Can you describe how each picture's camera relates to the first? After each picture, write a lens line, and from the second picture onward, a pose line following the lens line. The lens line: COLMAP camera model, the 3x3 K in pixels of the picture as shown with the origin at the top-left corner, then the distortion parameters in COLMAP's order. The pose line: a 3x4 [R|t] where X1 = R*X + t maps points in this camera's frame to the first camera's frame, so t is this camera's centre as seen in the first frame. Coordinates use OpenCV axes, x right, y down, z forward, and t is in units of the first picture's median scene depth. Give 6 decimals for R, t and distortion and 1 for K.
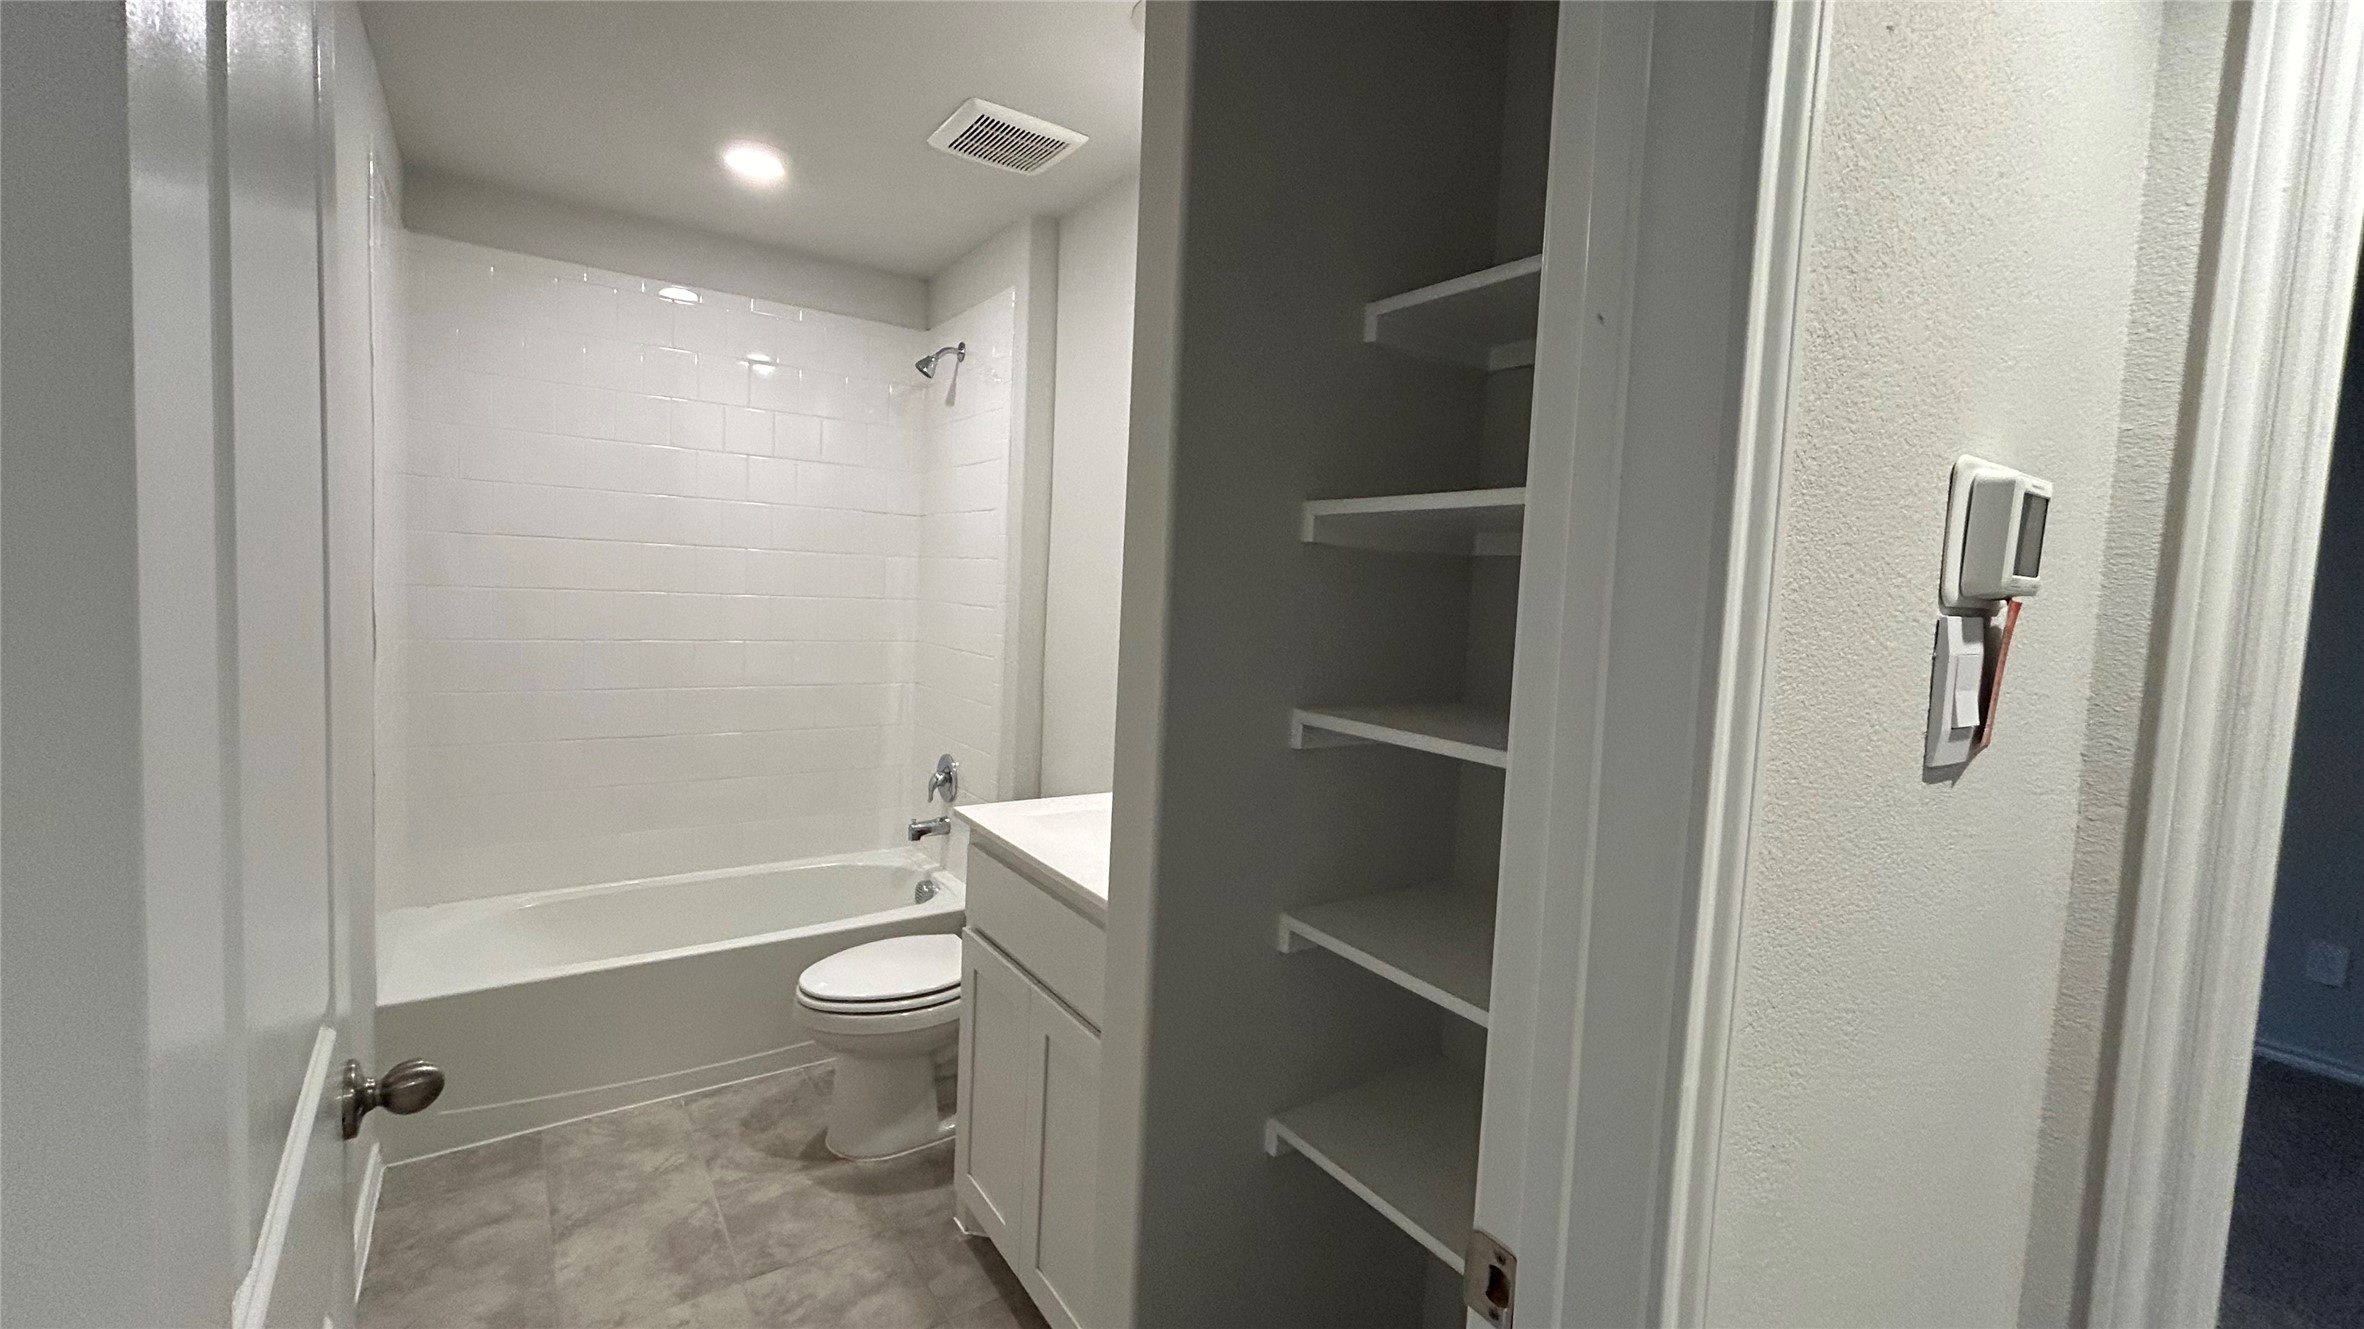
lens RADIAL K [[960.1, 0, 1182.0], [0, 960.1, 664.5], [0, 0, 1]] dist [-0.000593, 0.000113]
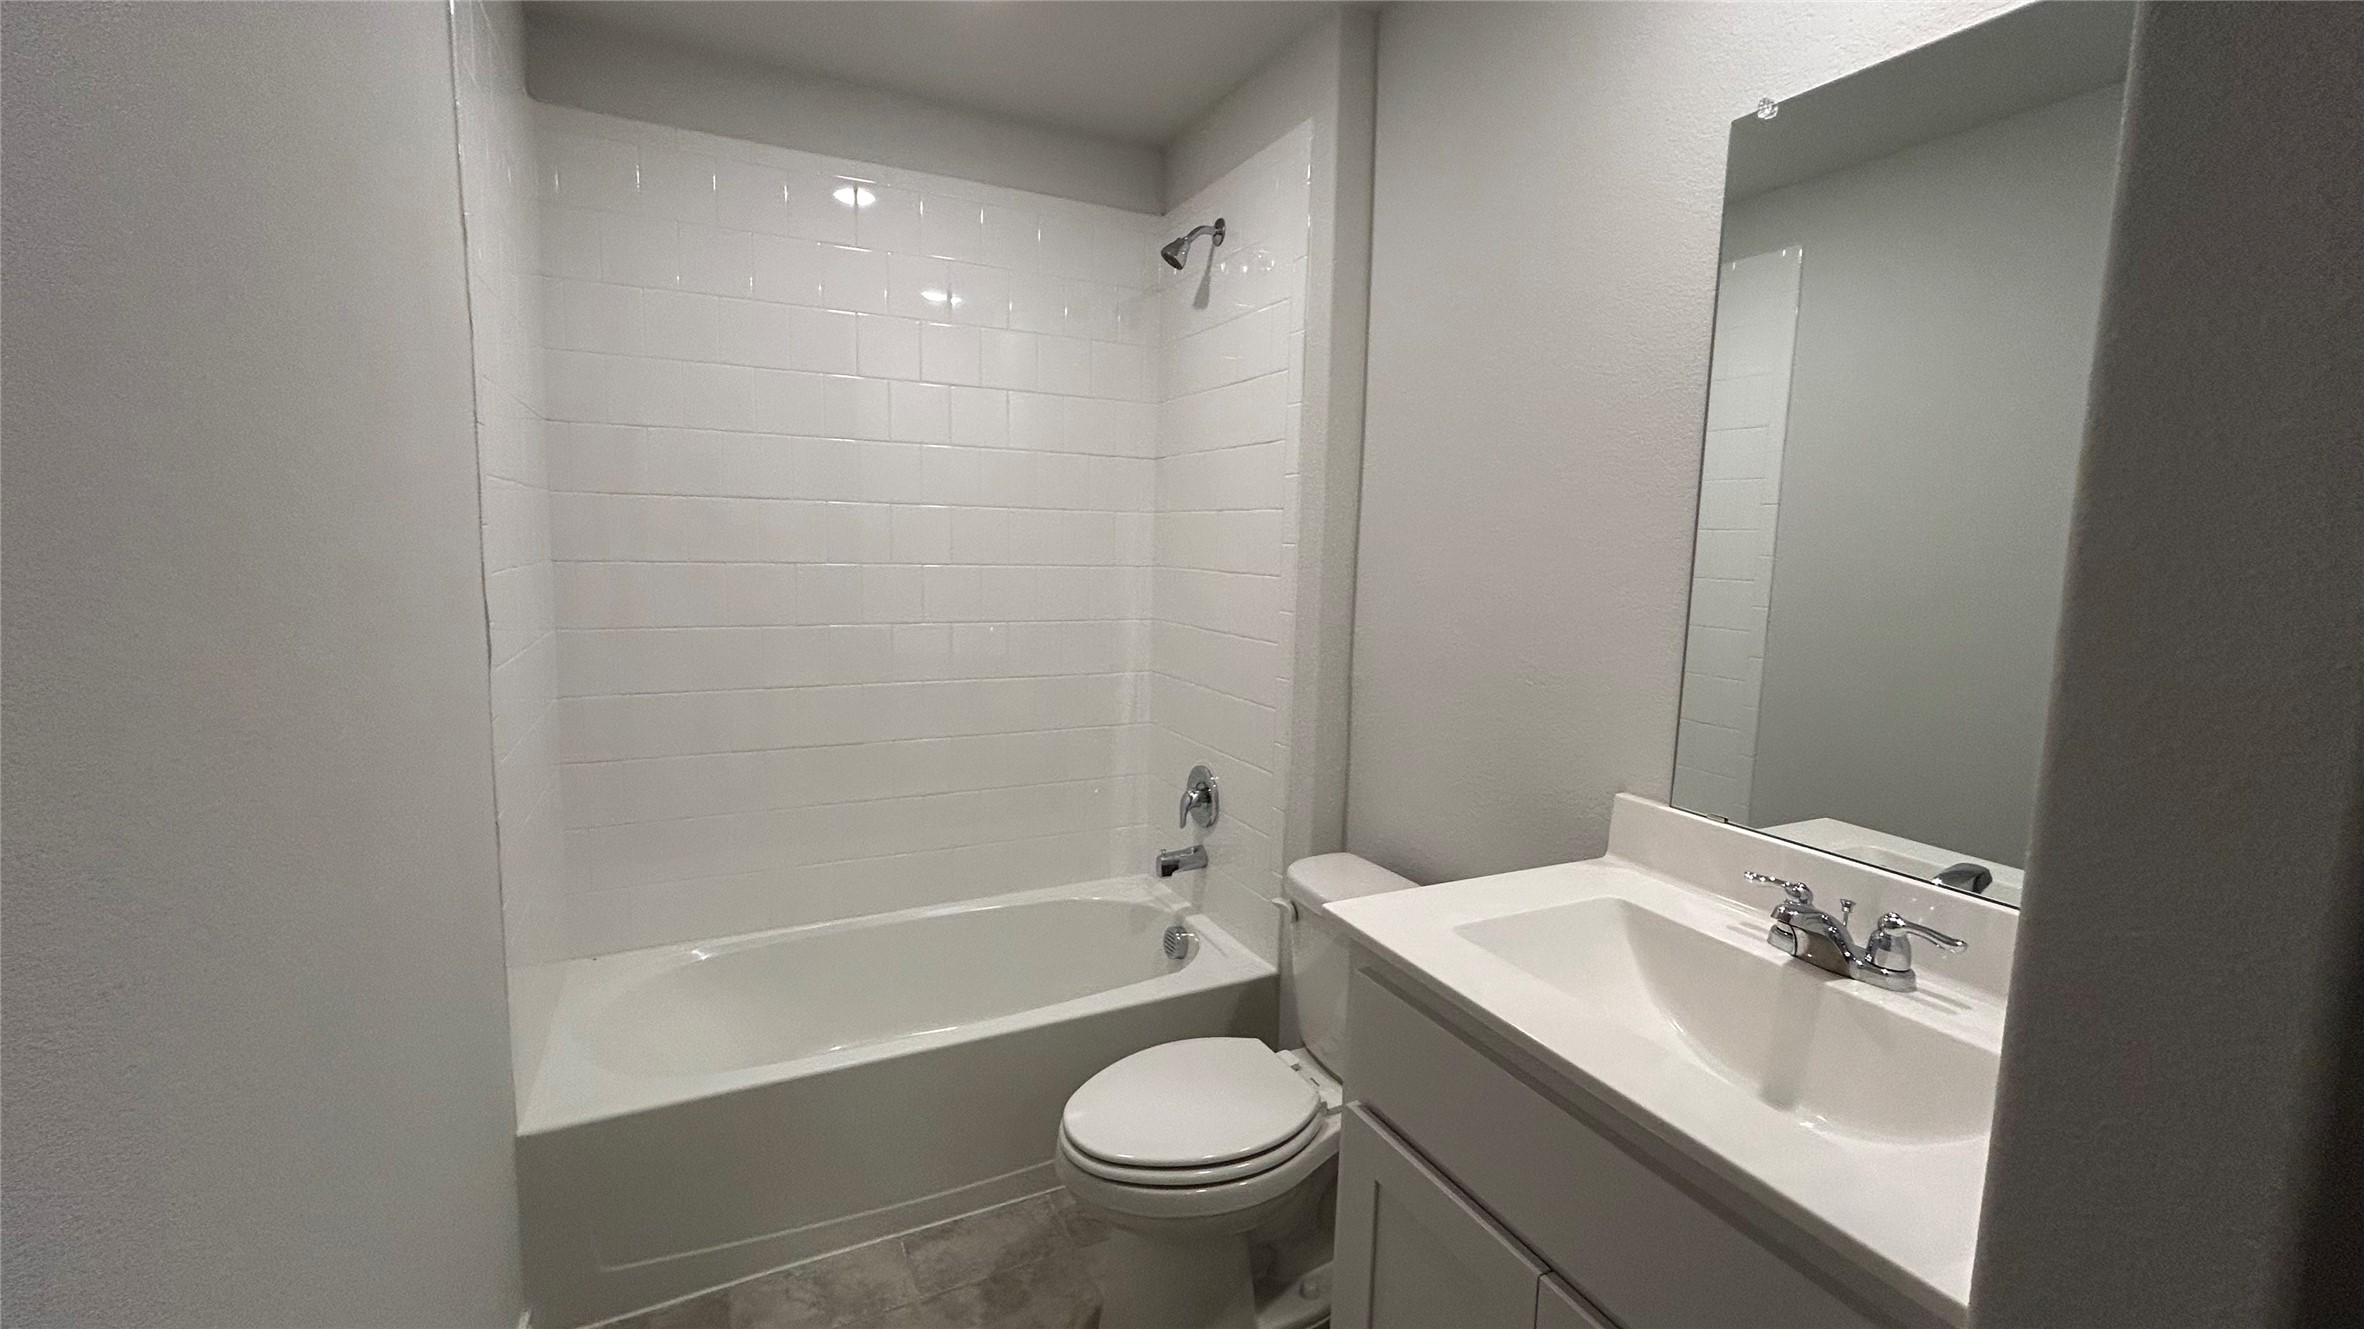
lens RADIAL K [[972.7, 0, 1182.0], [0, 972.7, 664.5], [0, 0, 1]] dist [0.013603, -0.000134]
pose [[0.988739, -0.005266, -0.149556, -0.160230], [0.011847, 0.998998, 0.043147, -0.024570], [0.149179, -0.044433, 0.987811, 0.253420]]
